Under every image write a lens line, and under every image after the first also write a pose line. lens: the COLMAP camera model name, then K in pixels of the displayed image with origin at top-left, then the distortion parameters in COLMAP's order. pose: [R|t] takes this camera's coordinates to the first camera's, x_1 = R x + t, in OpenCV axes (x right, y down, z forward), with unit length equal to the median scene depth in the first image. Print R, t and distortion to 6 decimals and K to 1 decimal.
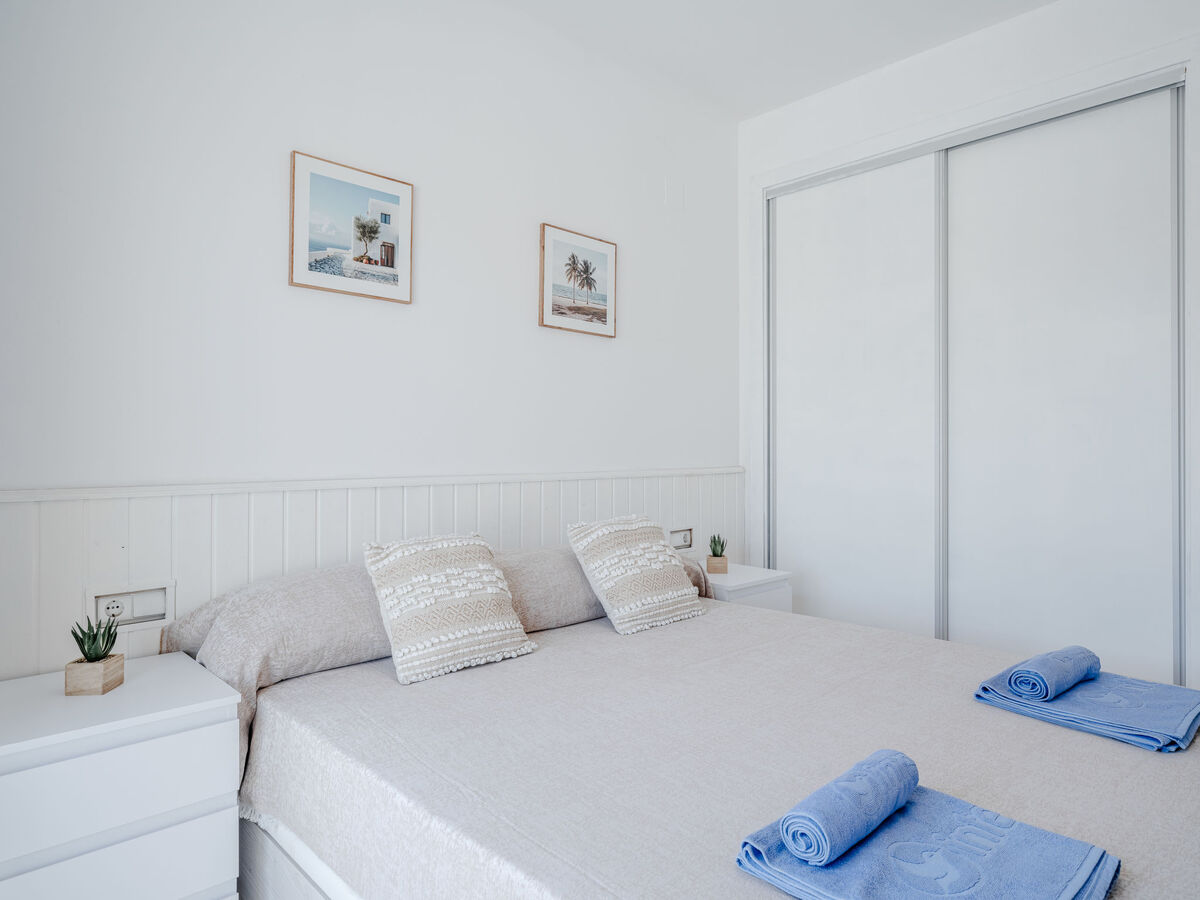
lens RADIAL K [[735.3, 0, 598.1], [0, 735.3, 443.5], [0, 0, 1]] dist [-0.004434, 0.005095]
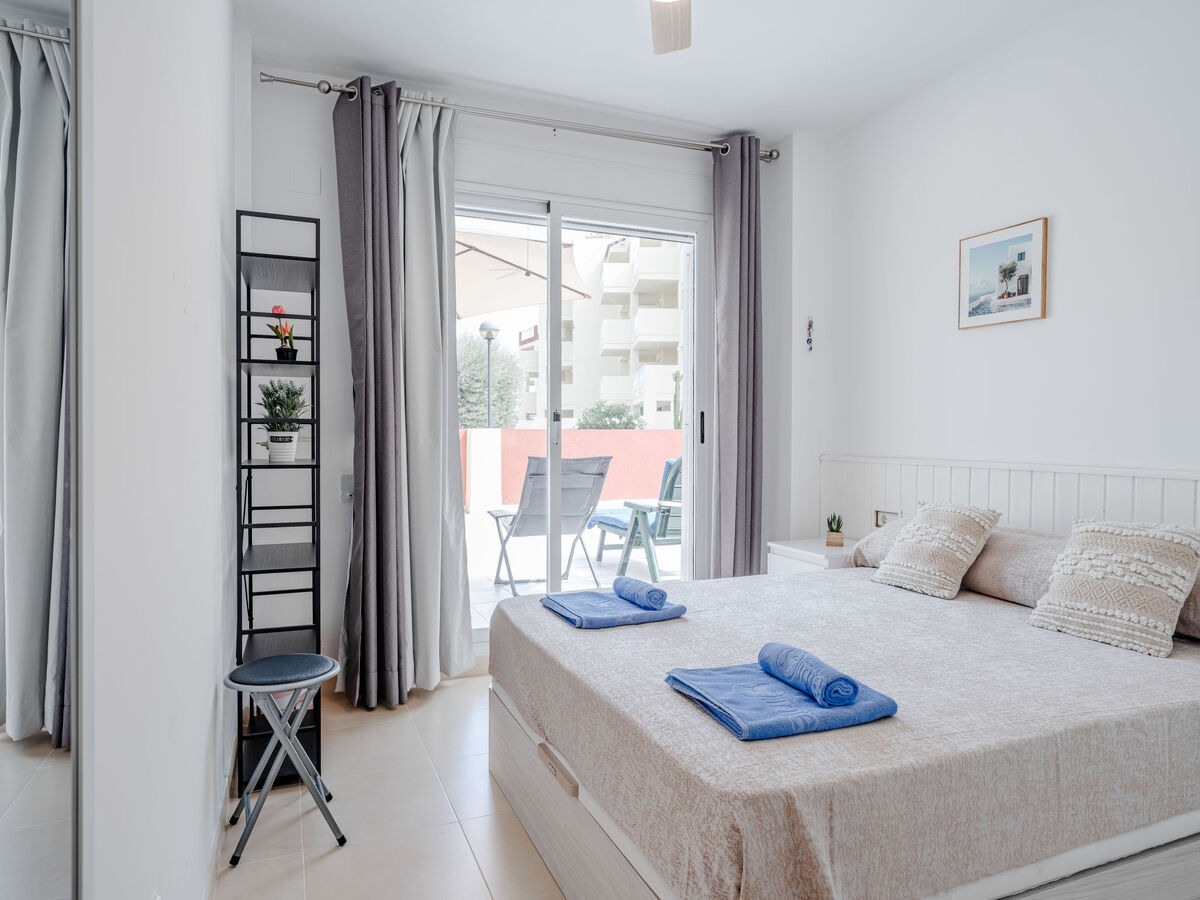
lens RADIAL K [[735.3, 0, 597.8], [0, 735.3, 445.8], [0, 0, 1]] dist [-0.004434, 0.005095]
pose [[-0.352468, 0.015614, -0.935693, 1.173373], [0.000284, 0.999863, 0.016577, -0.004017], [0.935824, 0.005577, -0.352424, 0.785281]]
